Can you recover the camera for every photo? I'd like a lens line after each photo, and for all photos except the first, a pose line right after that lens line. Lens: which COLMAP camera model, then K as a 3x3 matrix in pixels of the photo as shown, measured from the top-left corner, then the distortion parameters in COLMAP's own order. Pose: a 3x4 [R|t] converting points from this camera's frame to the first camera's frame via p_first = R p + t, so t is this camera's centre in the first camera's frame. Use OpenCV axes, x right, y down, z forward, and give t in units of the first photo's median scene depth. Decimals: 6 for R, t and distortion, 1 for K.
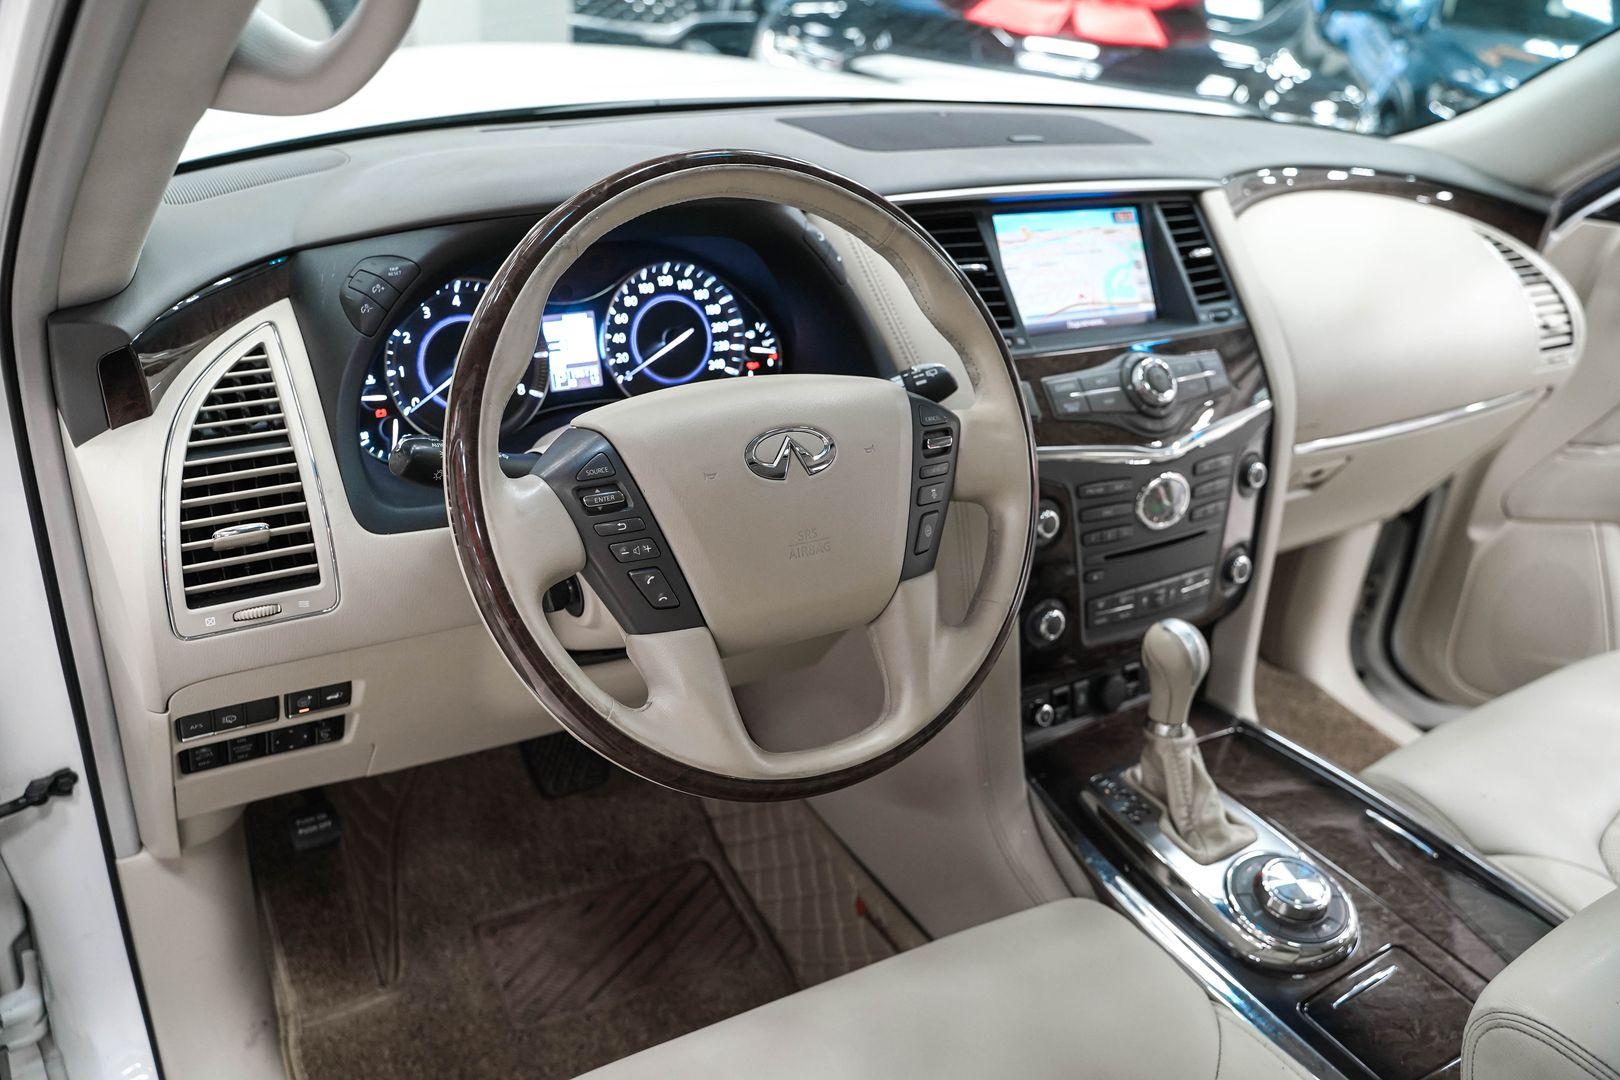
lens RADIAL K [[1311.7, 0, 810.0], [0, 1311.7, 540.0], [0, 0, 1]] dist [-0.117575, 0.095293]
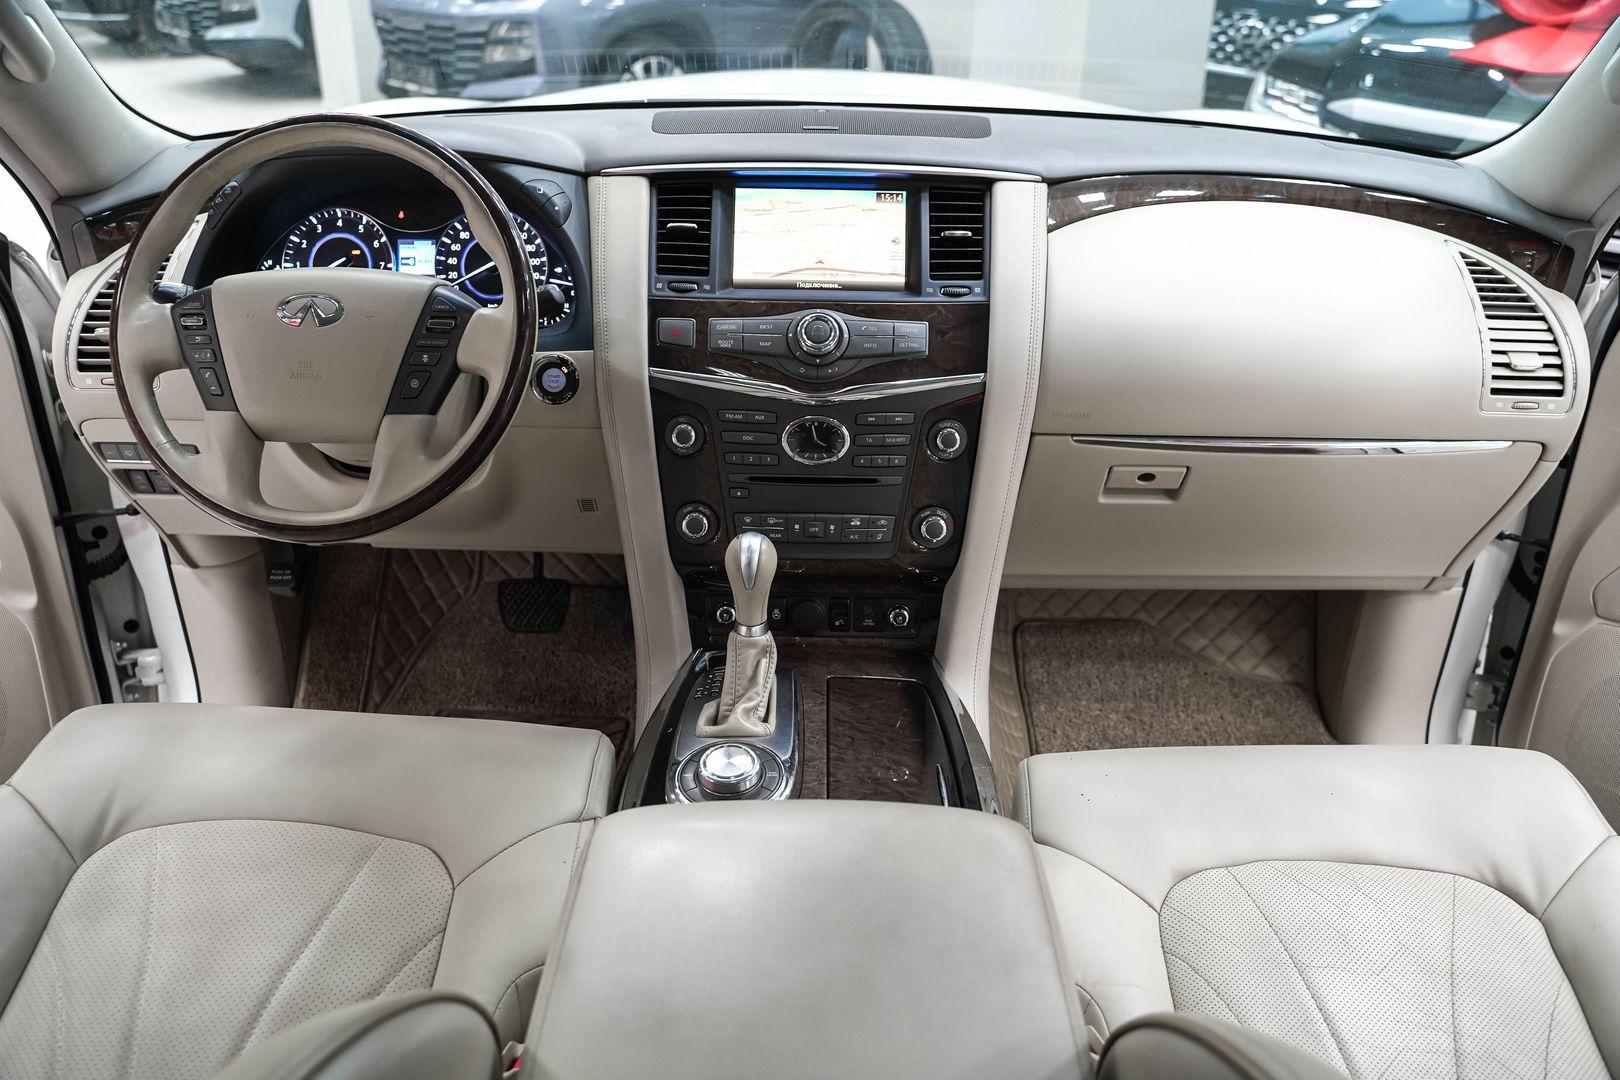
lens RADIAL K [[1311.7, 0, 810.0], [0, 1311.7, 540.0], [0, 0, 1]] dist [-0.117575, 0.095293]
pose [[0.837693, 0.176116, -0.516966, 0.902790], [-0.196856, 0.980318, 0.014981, 0.040043], [0.509430, 0.089219, 0.855875, 0.036390]]
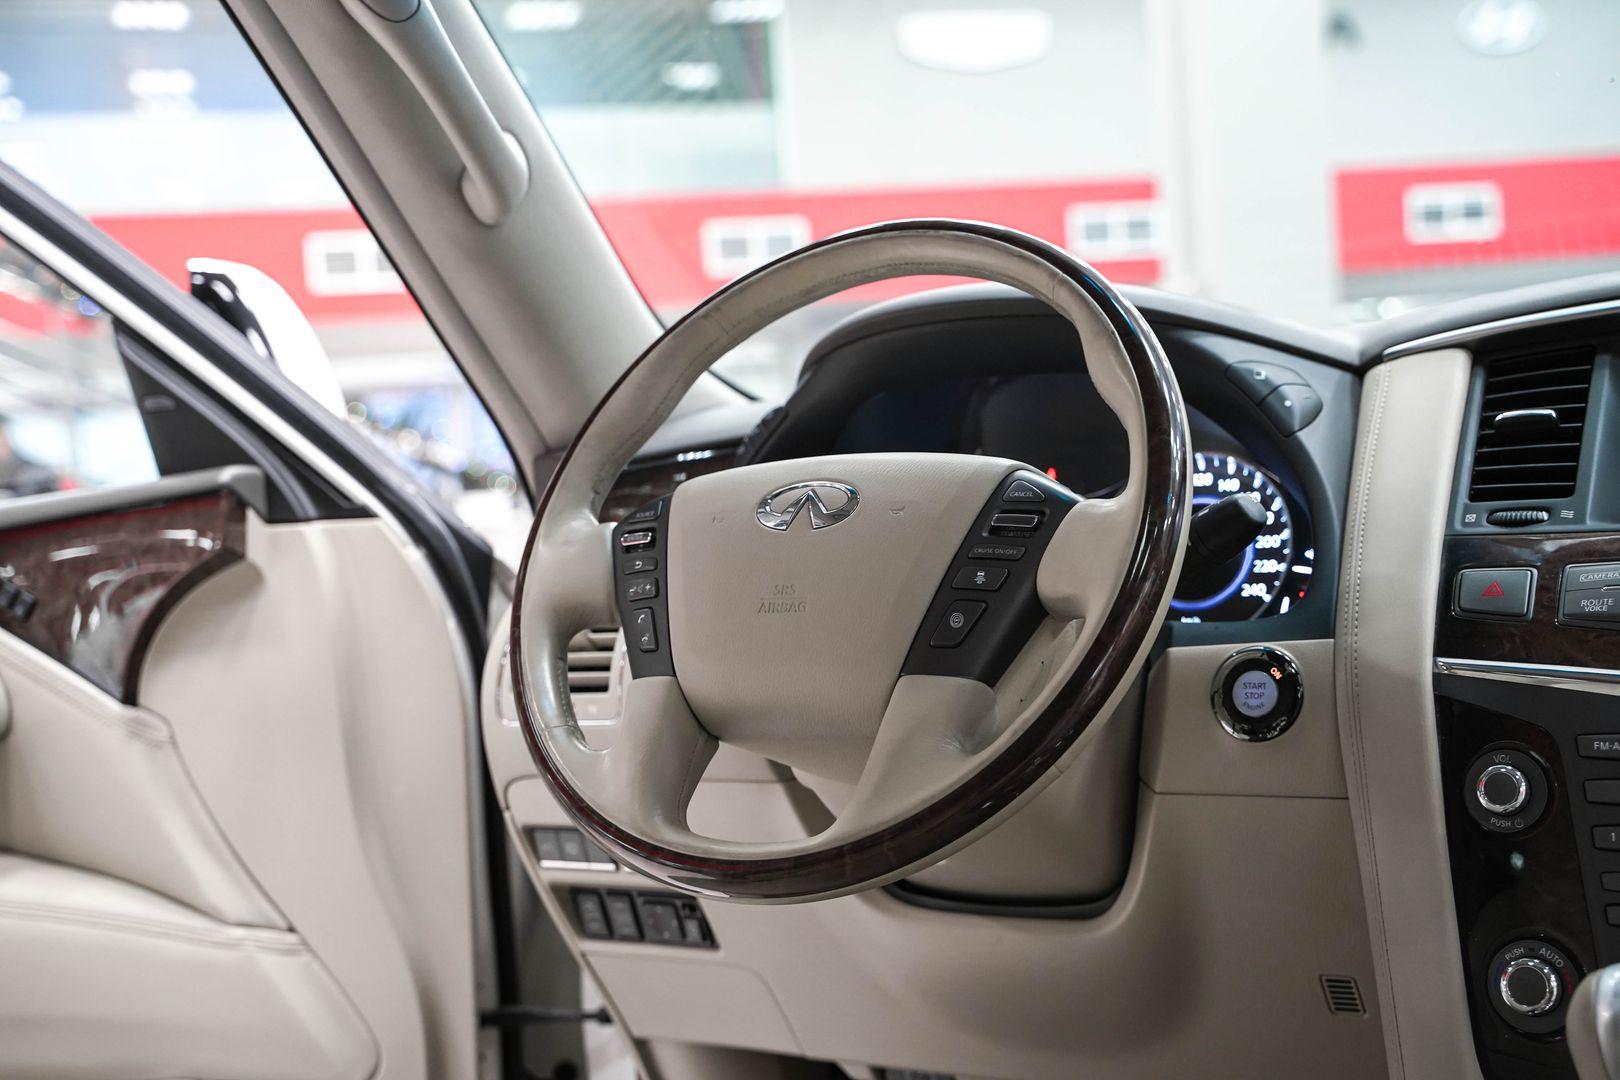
lens RADIAL K [[2234.6, 0, 810.0], [0, 2234.6, 540.0], [0, 0, 1]] dist [0.097920, 0.007207]
pose [[0.448192, -0.089382, -0.889457, 0.931530], [-0.318497, 0.913728, -0.252310, 0.234092], [0.835275, 0.396372, 0.381058, 0.310275]]
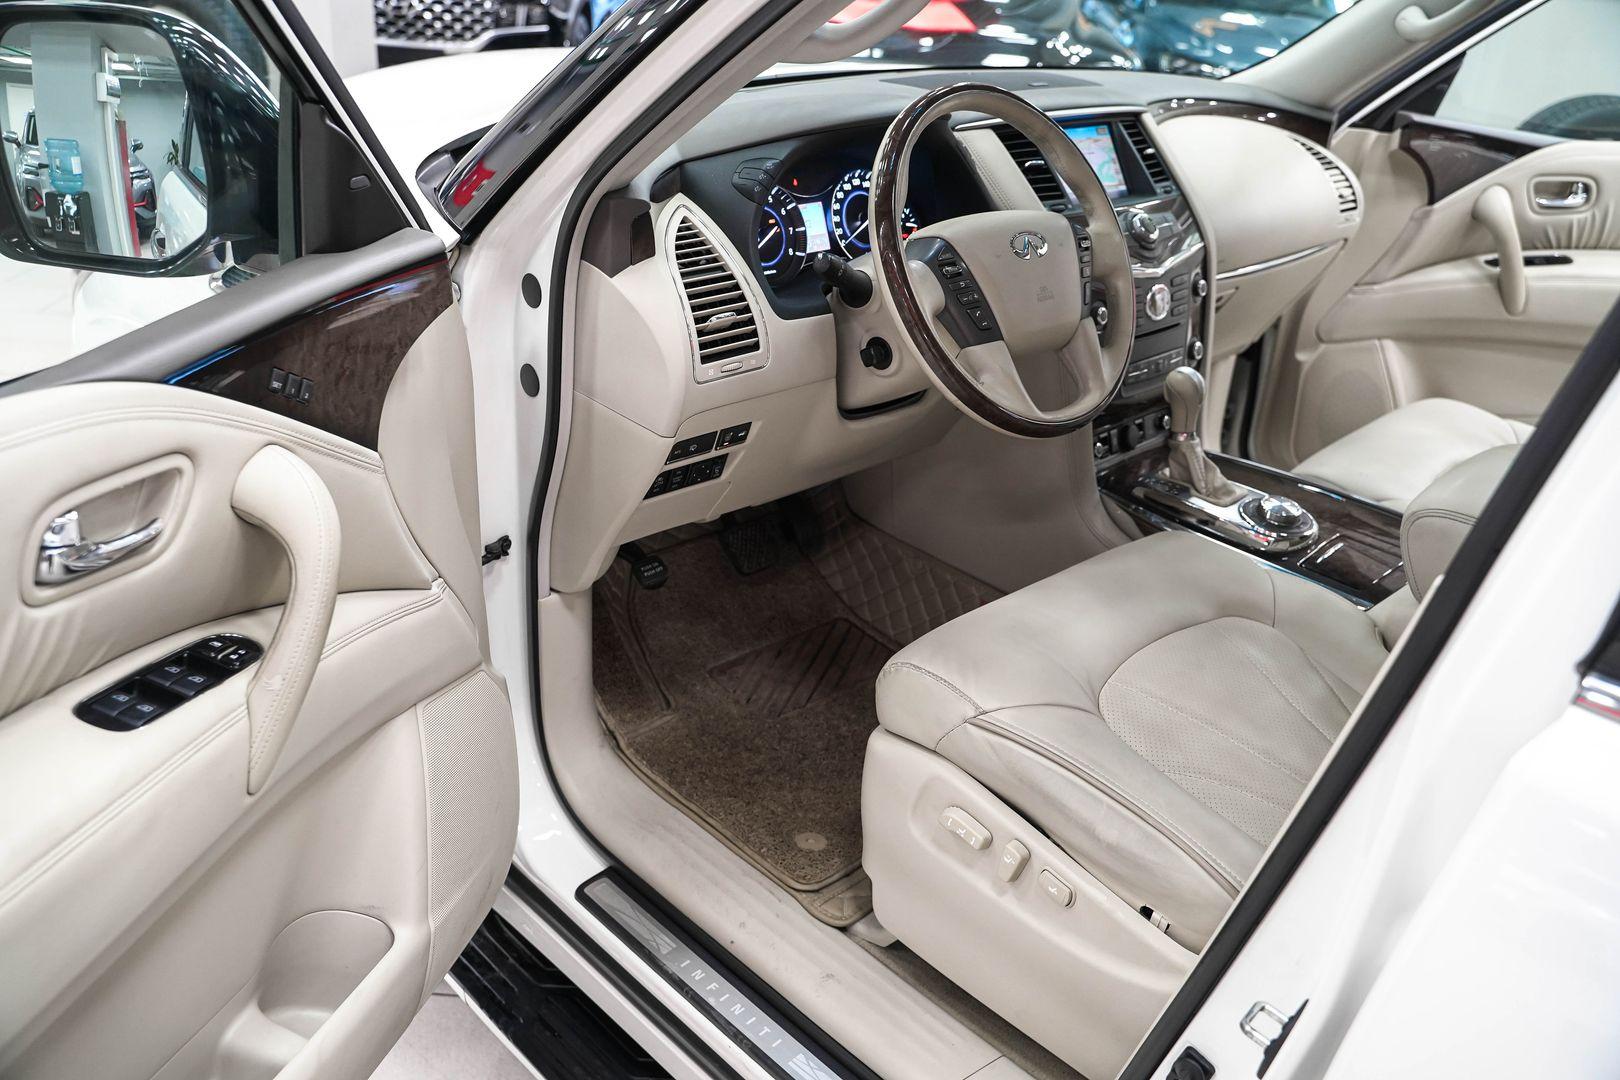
lens RADIAL K [[1311.7, 0, 810.0], [0, 1311.7, 540.0], [0, 0, 1]] dist [-0.117575, 0.095293]
pose [[0.976369, -0.121054, 0.179023, -0.483572], [0.122110, 0.992503, 0.005153, 0.206829], [-0.178305, 0.016829, 0.983831, -0.503383]]
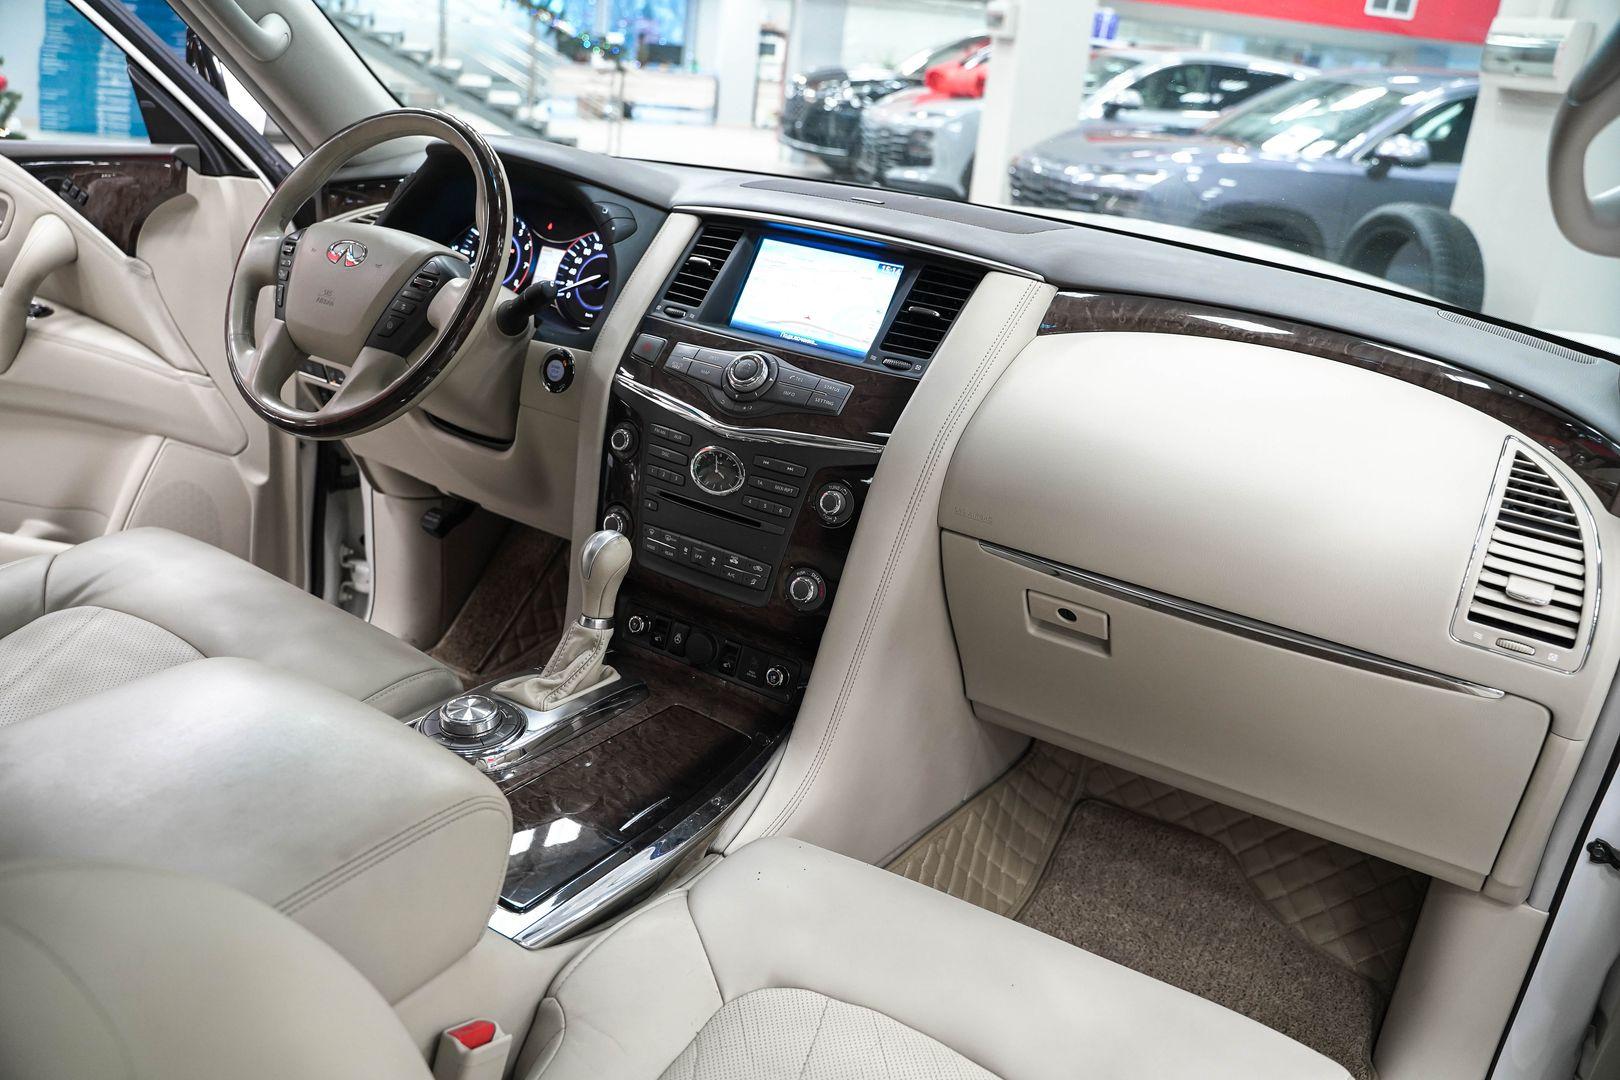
lens RADIAL K [[1311.7, 0, 810.0], [0, 1311.7, 540.0], [0, 0, 1]] dist [-0.117575, 0.095293]
pose [[0.440957, 0.276823, -0.853772, 1.368637], [-0.470000, 0.881613, 0.043103, -0.067298], [0.764628, 0.382266, 0.518860, 0.502224]]
